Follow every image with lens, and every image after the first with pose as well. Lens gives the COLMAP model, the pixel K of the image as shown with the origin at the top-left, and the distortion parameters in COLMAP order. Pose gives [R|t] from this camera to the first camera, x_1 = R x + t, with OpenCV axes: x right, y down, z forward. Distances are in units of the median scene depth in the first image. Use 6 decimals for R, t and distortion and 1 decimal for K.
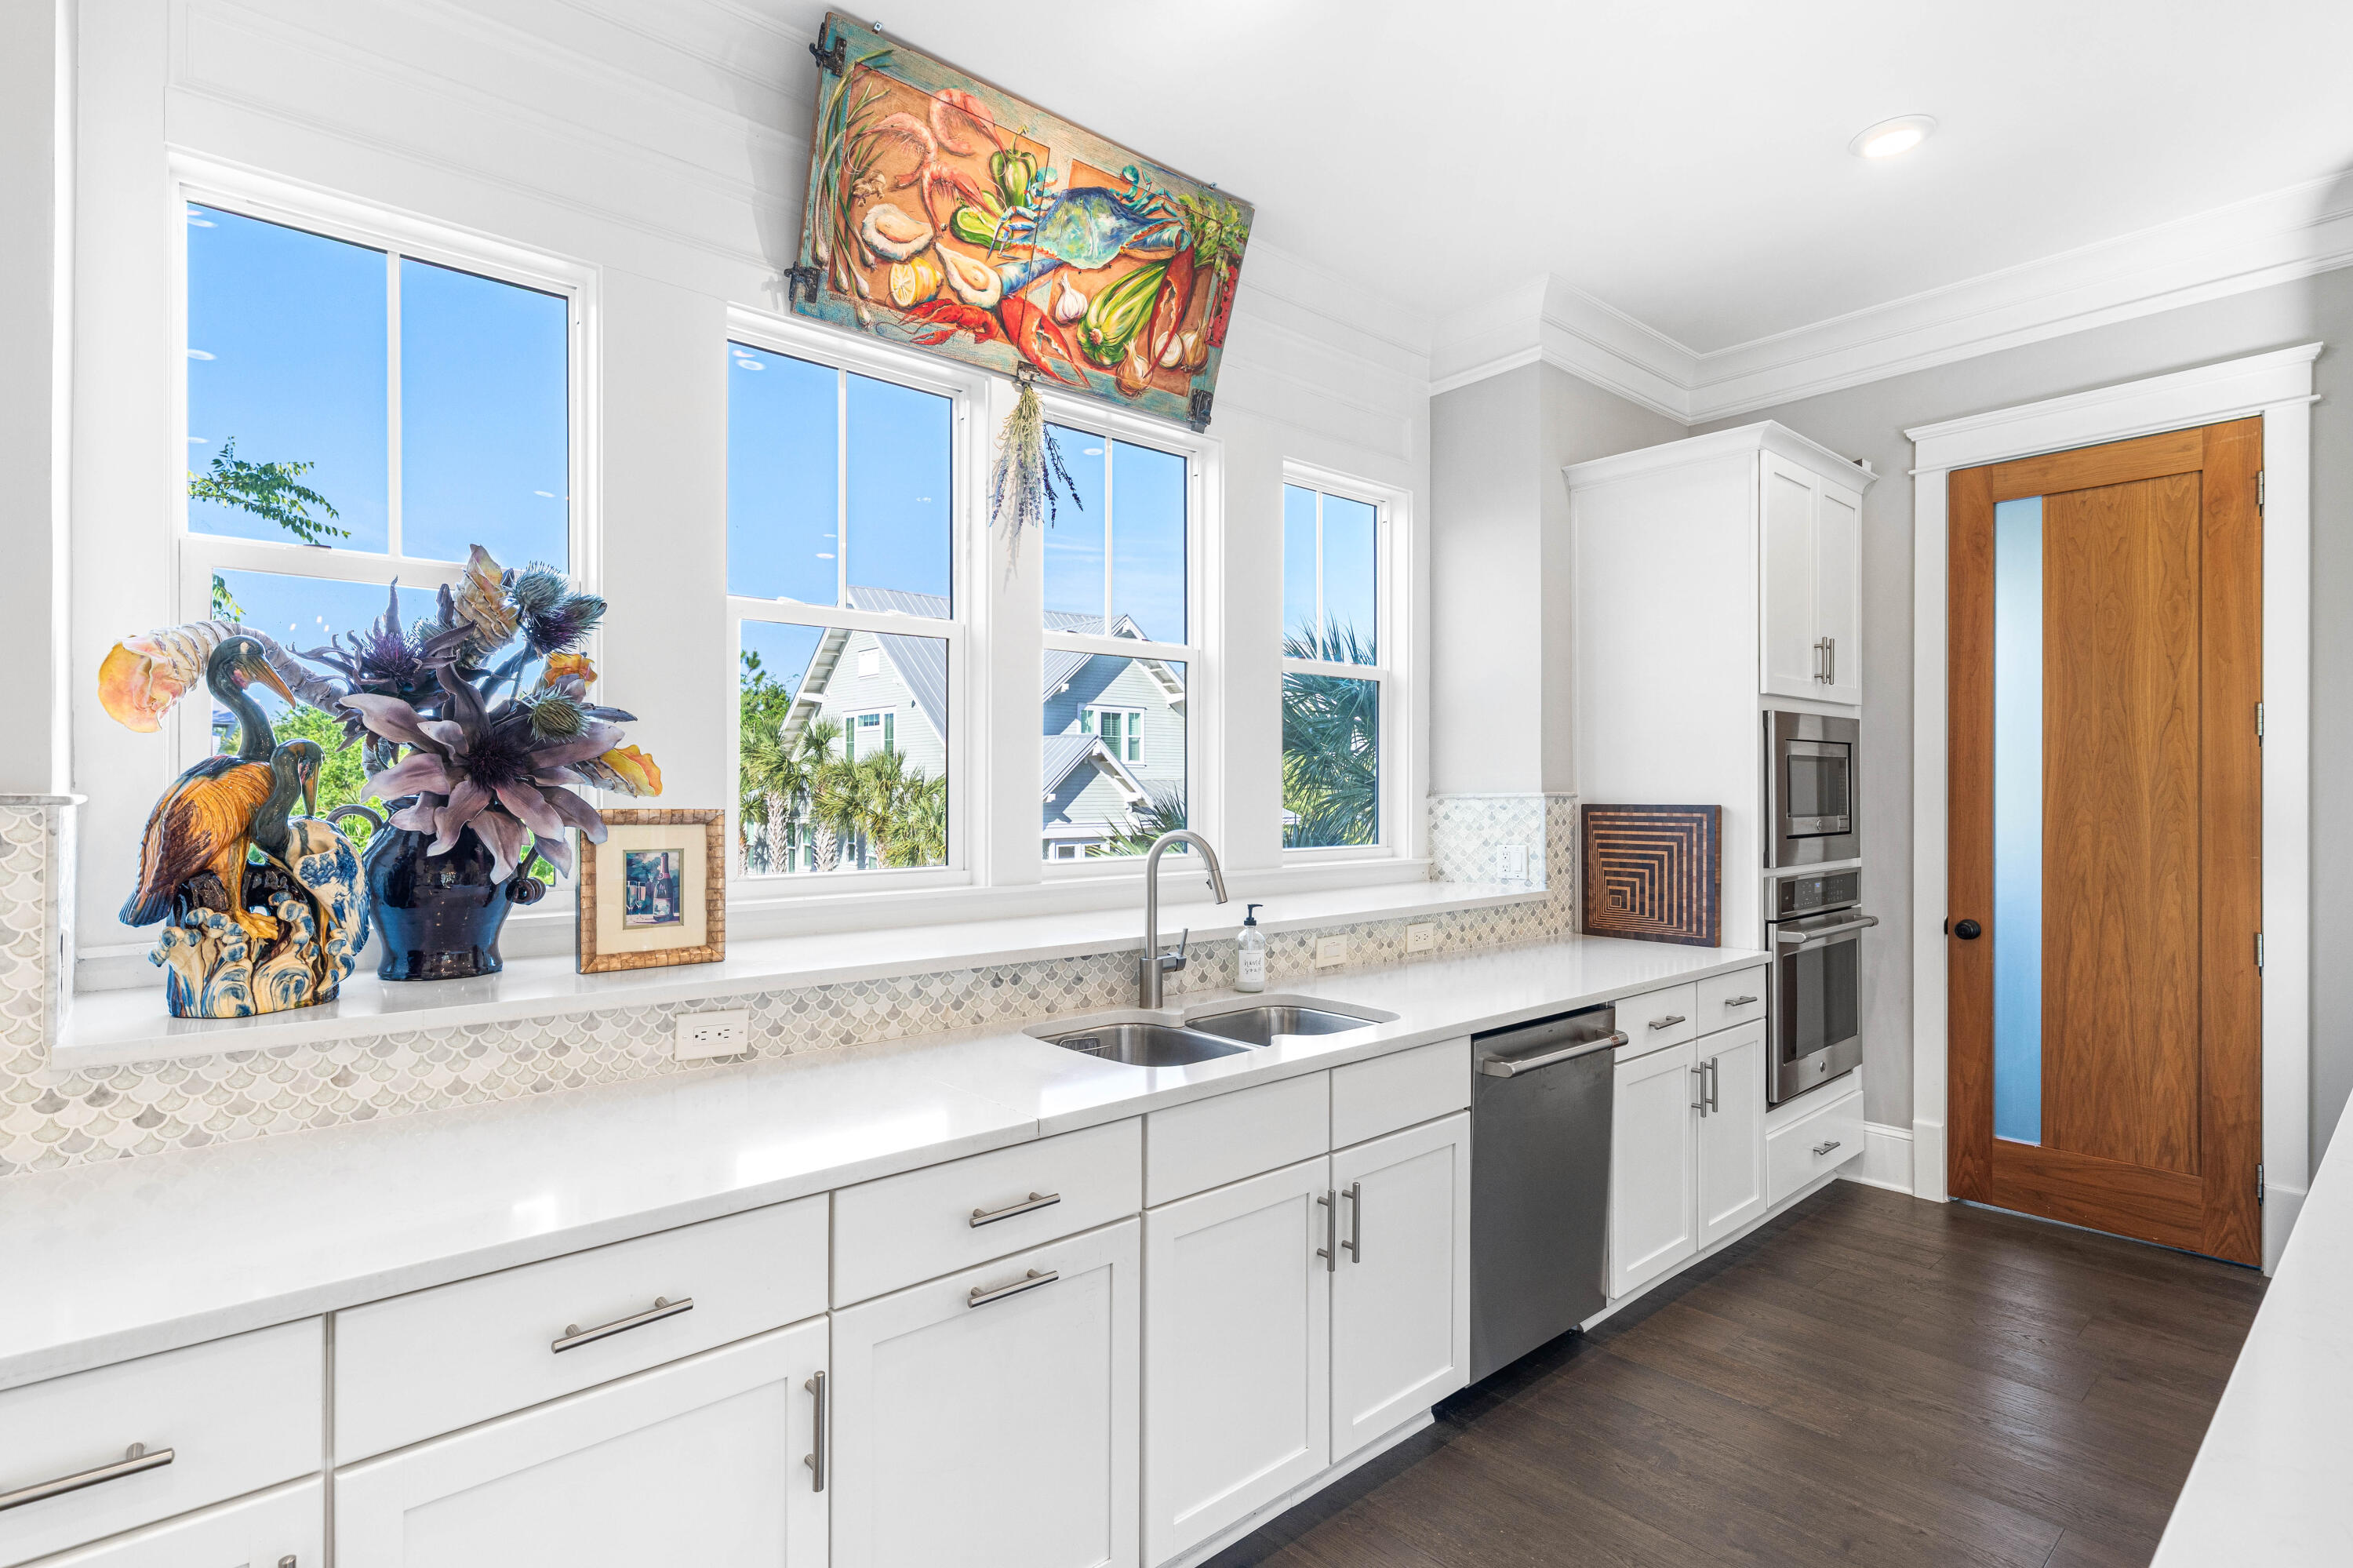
lens RADIAL K [[1141.6, 0, 1176.6], [0, 1141.6, 792.8], [0, 0, 1]] dist [0.001312, 0.000205]
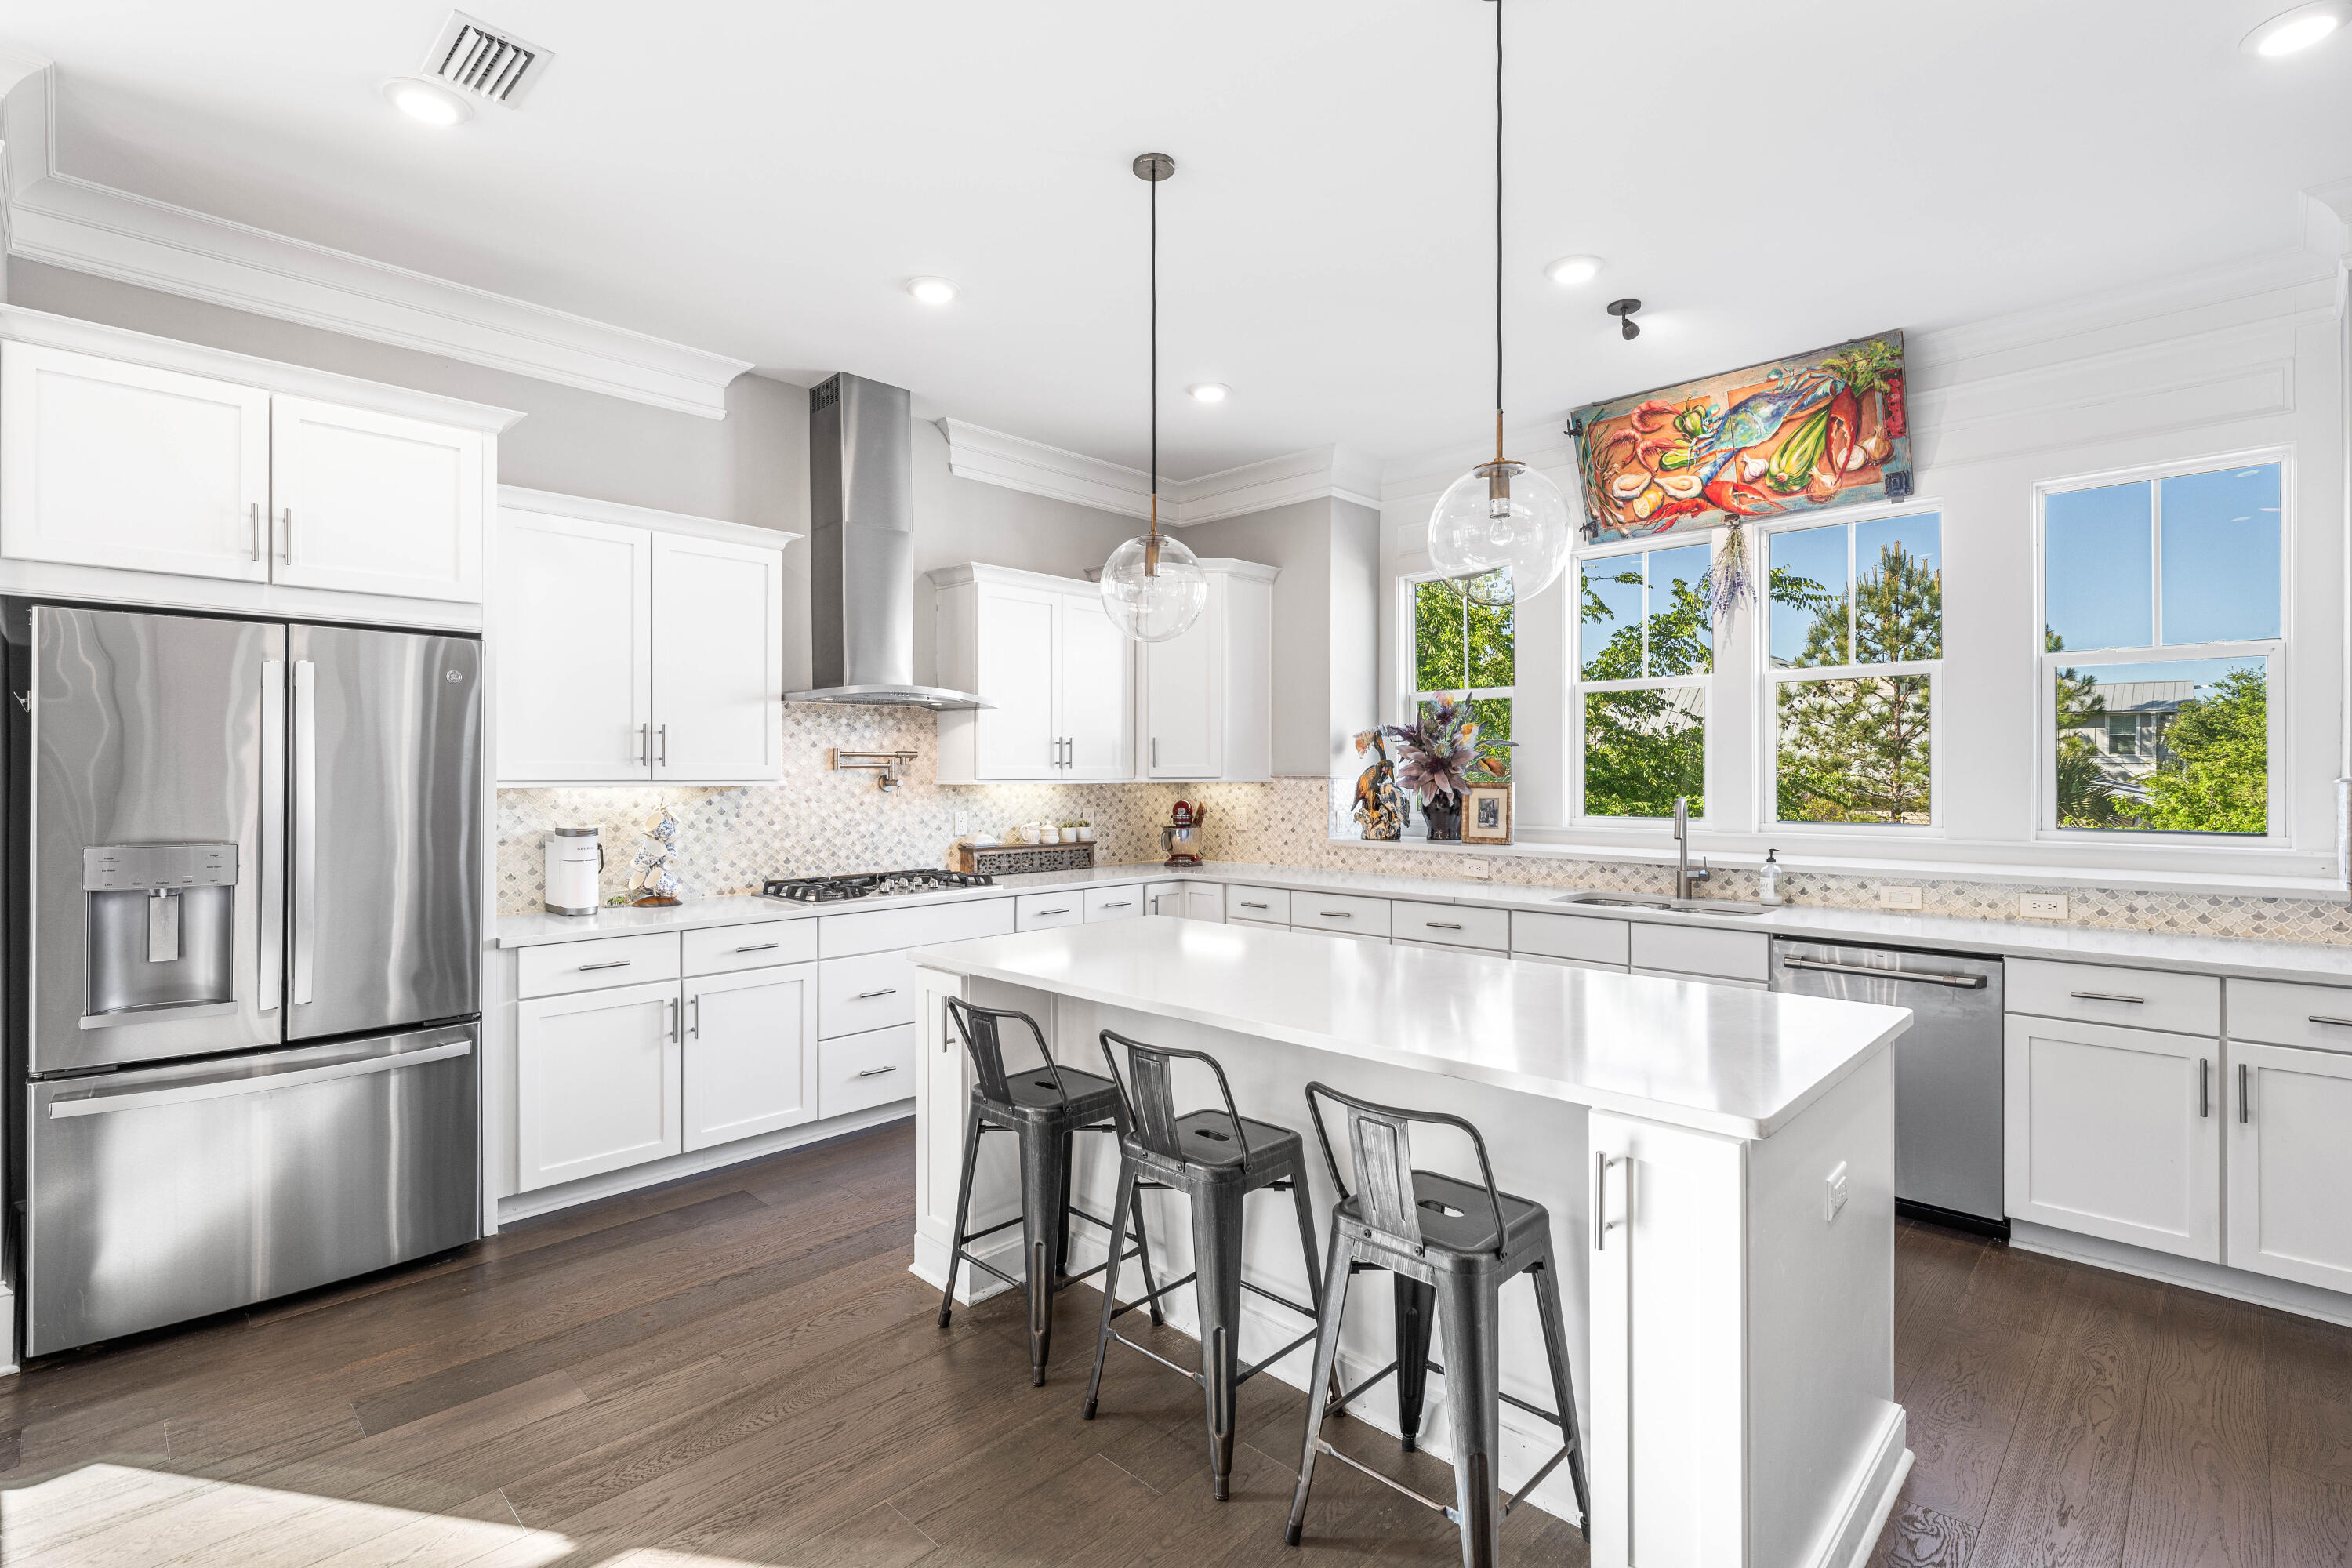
lens RADIAL K [[1078.1, 0, 1164.0], [0, 1078.1, 774.3], [0, 0, 1]] dist [0.002841, -0.000438]
pose [[0.073913, -0.000166, -0.997265, 0.547056], [-0.000367, 1.000000, -0.000193, -0.000748], [0.997265, 0.000380, 0.073913, 0.028610]]
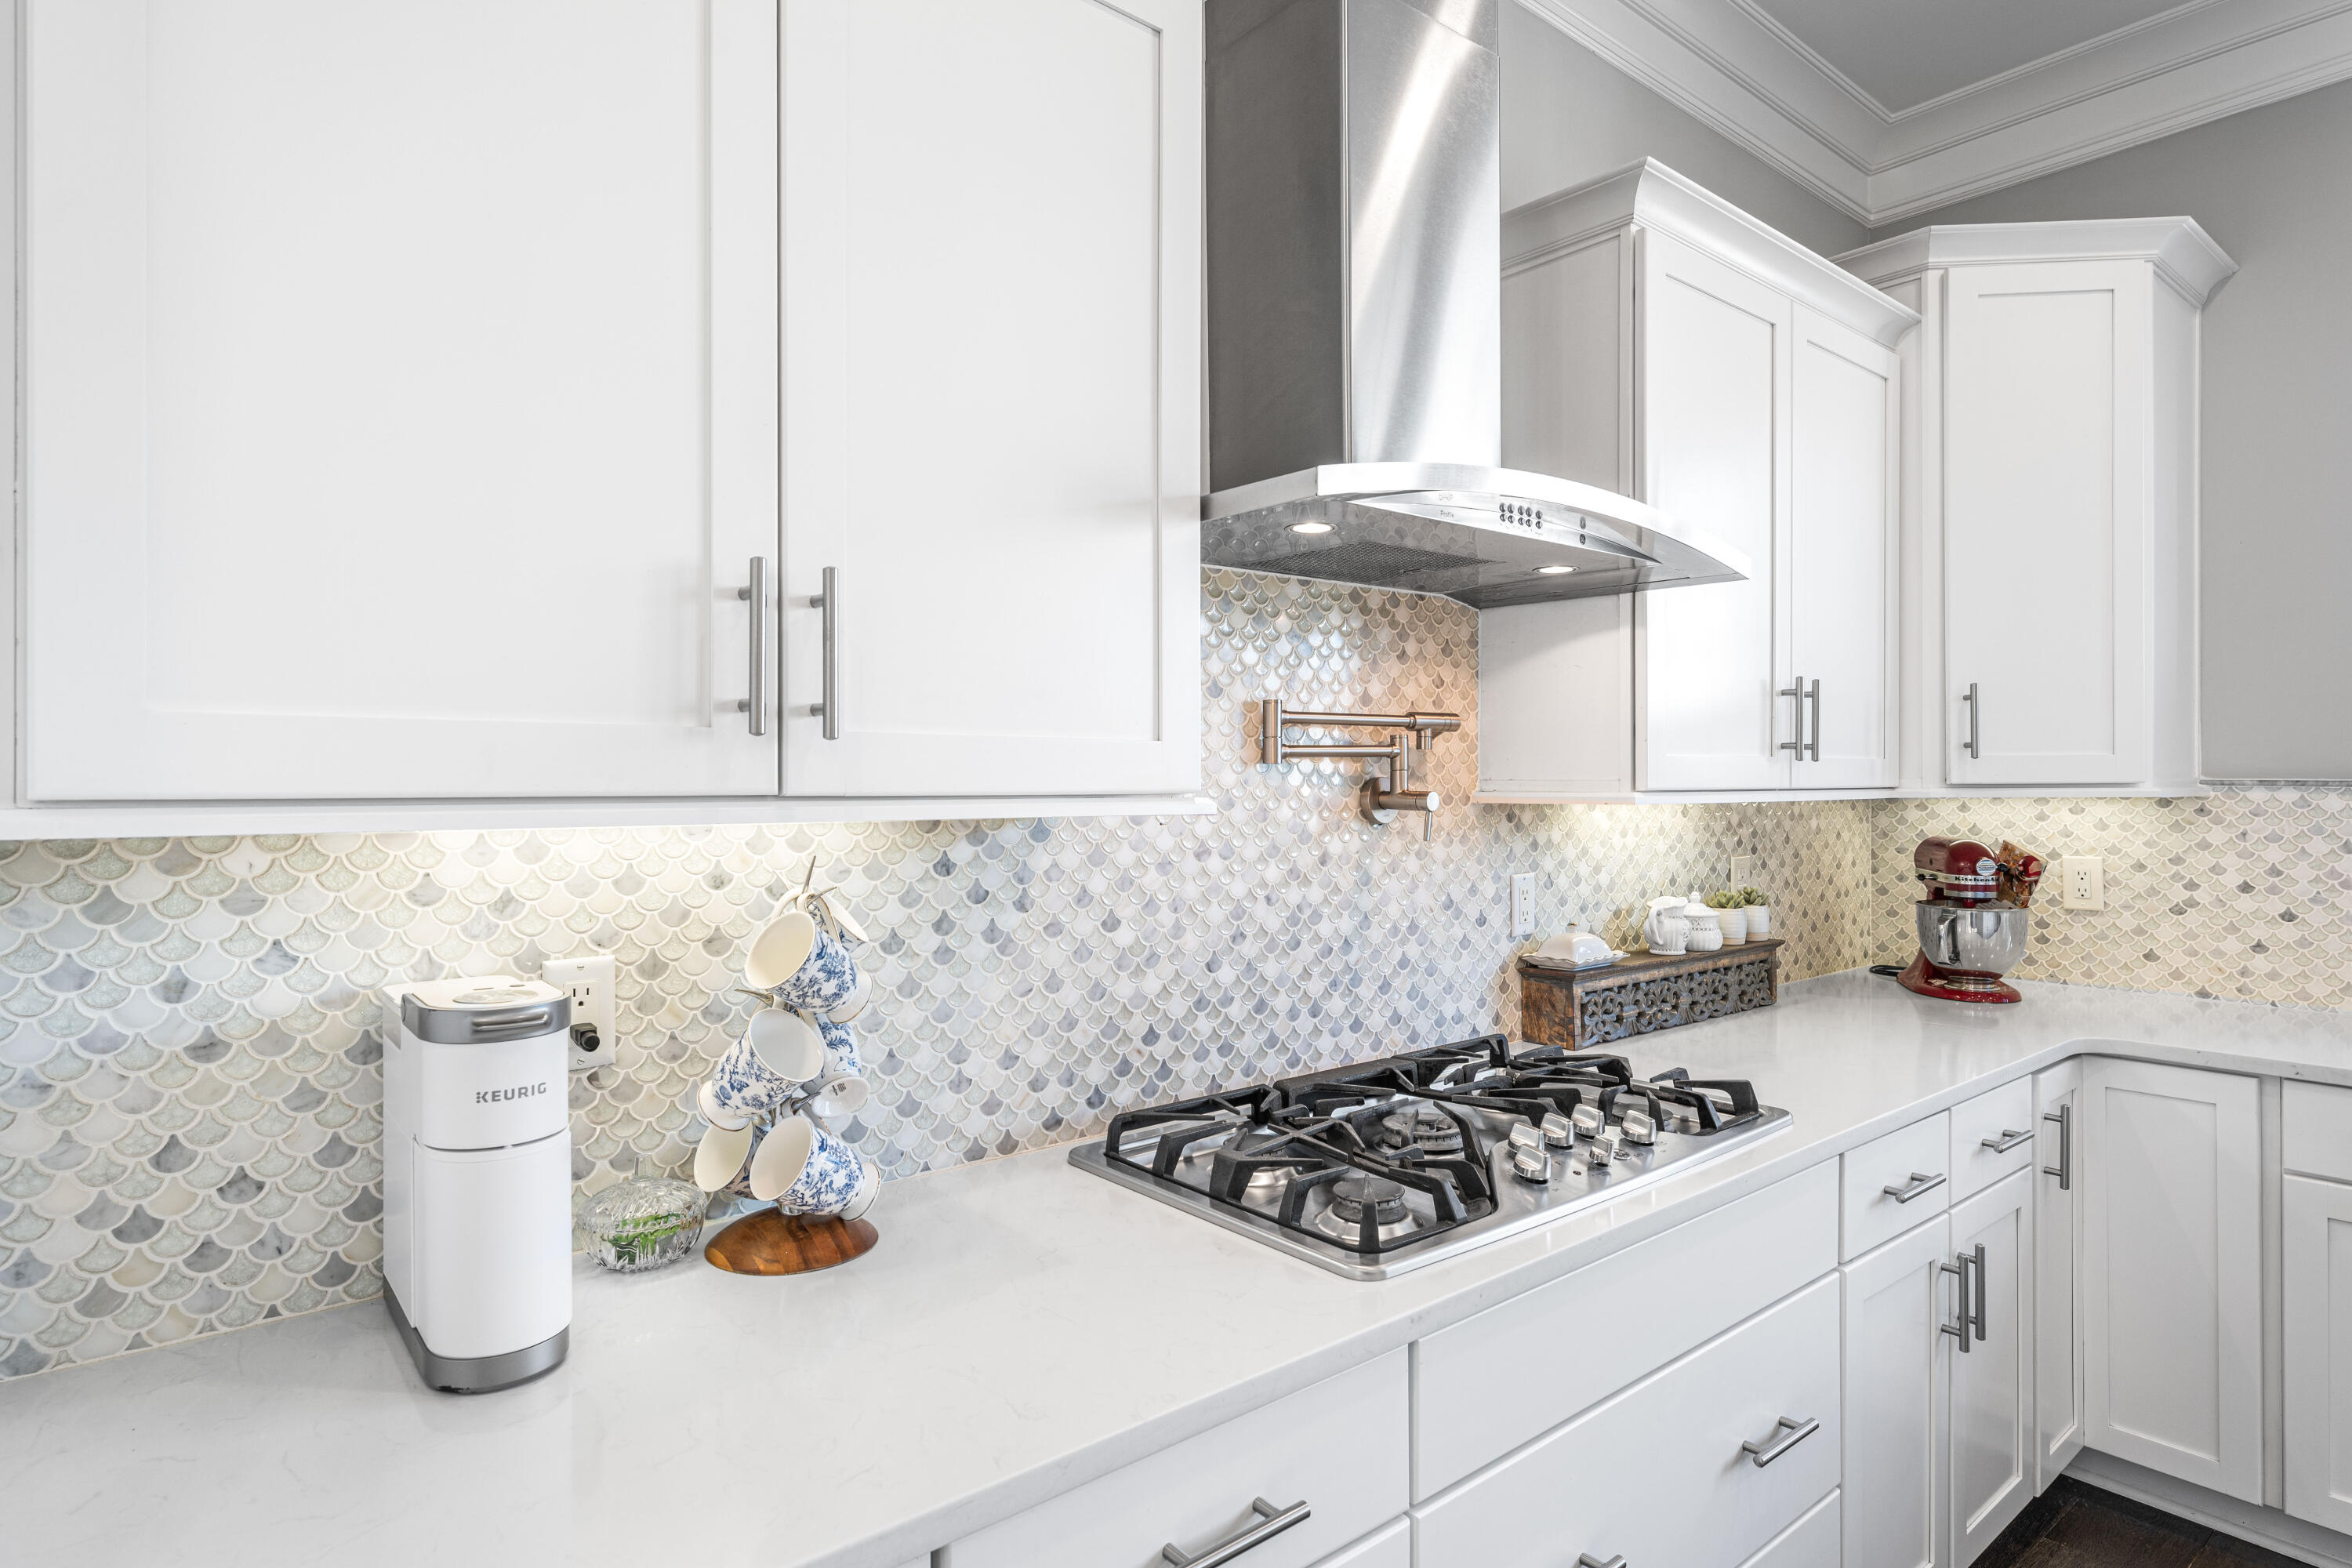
lens RADIAL K [[1279.8, 0, 1180.4], [0, 1279.8, 784.5], [0, 0, 1]] dist [0.002364, 0.000277]
pose [[-0.024478, 0.000357, -0.999700, 0.156509], [0.001384, 0.999999, 0.000323, 0.000823], [0.999699, -0.001376, -0.024479, -0.130119]]
